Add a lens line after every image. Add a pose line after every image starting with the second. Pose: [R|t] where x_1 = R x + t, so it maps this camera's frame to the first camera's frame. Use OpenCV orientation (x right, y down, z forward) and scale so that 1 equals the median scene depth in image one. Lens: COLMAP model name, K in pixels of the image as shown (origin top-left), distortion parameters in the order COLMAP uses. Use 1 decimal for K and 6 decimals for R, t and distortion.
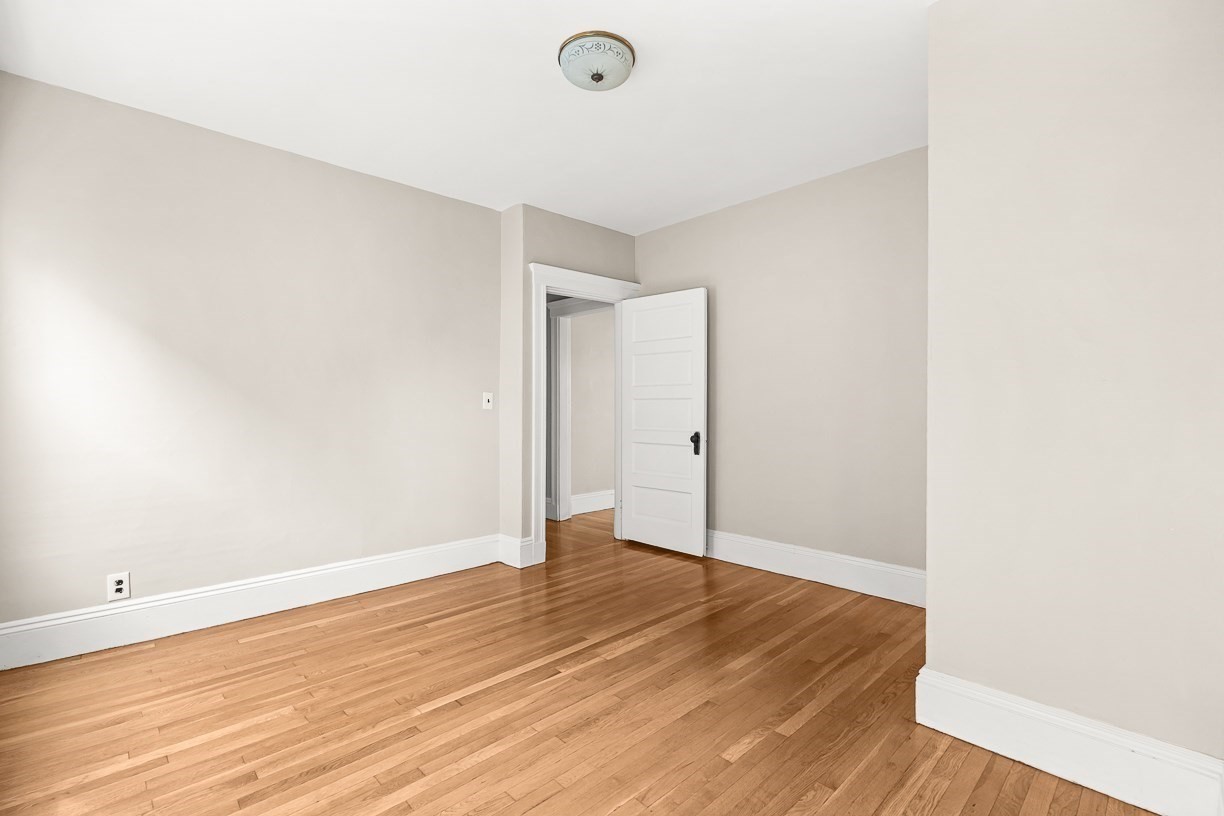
lens RADIAL K [[551.2, 0, 612.0], [0, 551.2, 408.0], [0, 0, 1]] dist [-0.001038, 0.000234]
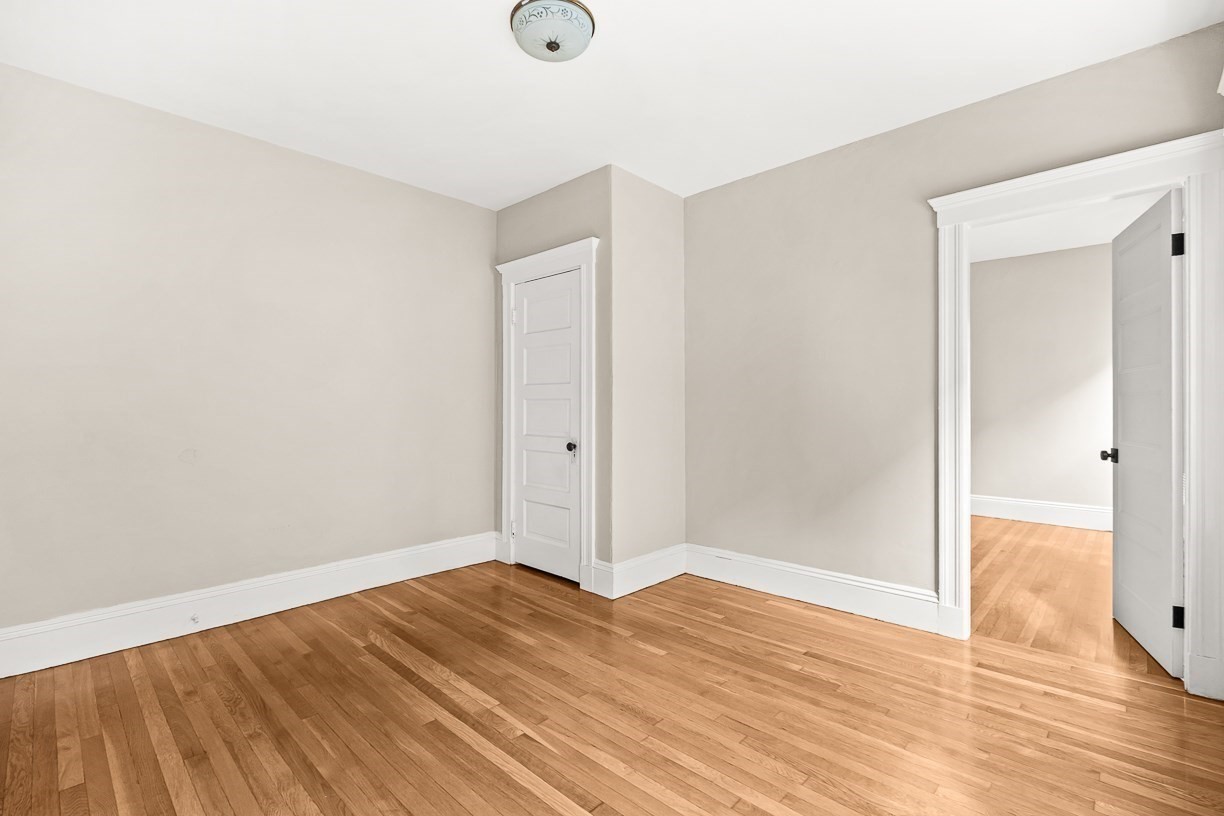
lens RADIAL K [[552.8, 0, 618.5], [0, 552.8, 408.2], [0, 0, 1]] dist [-0.005083, -0.000147]
pose [[-0.059015, 0.001301, 0.998256, -0.816831], [0.009097, 0.999958, -0.000766, 0.004913], [-0.998216, 0.009036, -0.059024, 0.814871]]
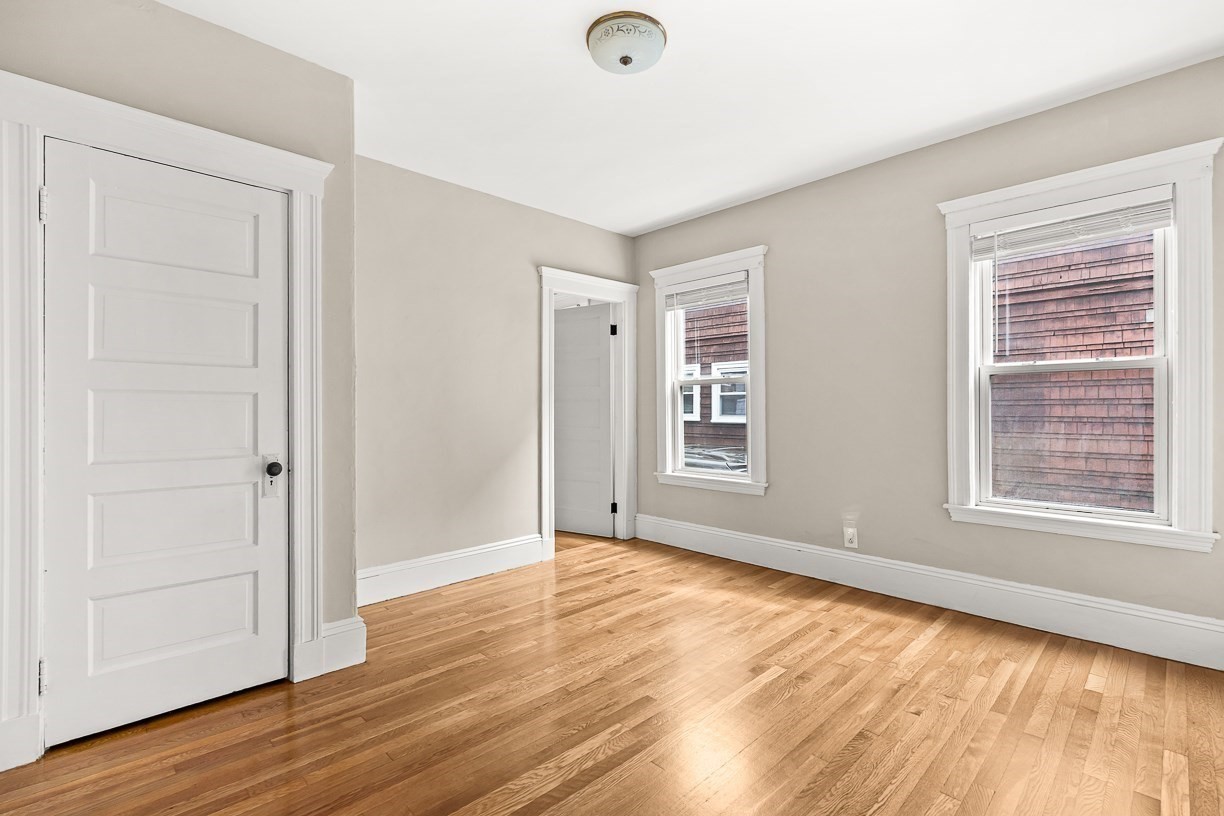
lens RADIAL K [[545.1, 0, 612.0], [0, 545.1, 408.0], [0, 0, 1]] dist [-0.004232, -0.000063]
pose [[-0.999970, 0.004559, -0.006266, 0.004496], [0.004517, 0.999966, 0.006846, -0.000866], [0.006297, 0.006817, -0.999957, 1.676257]]
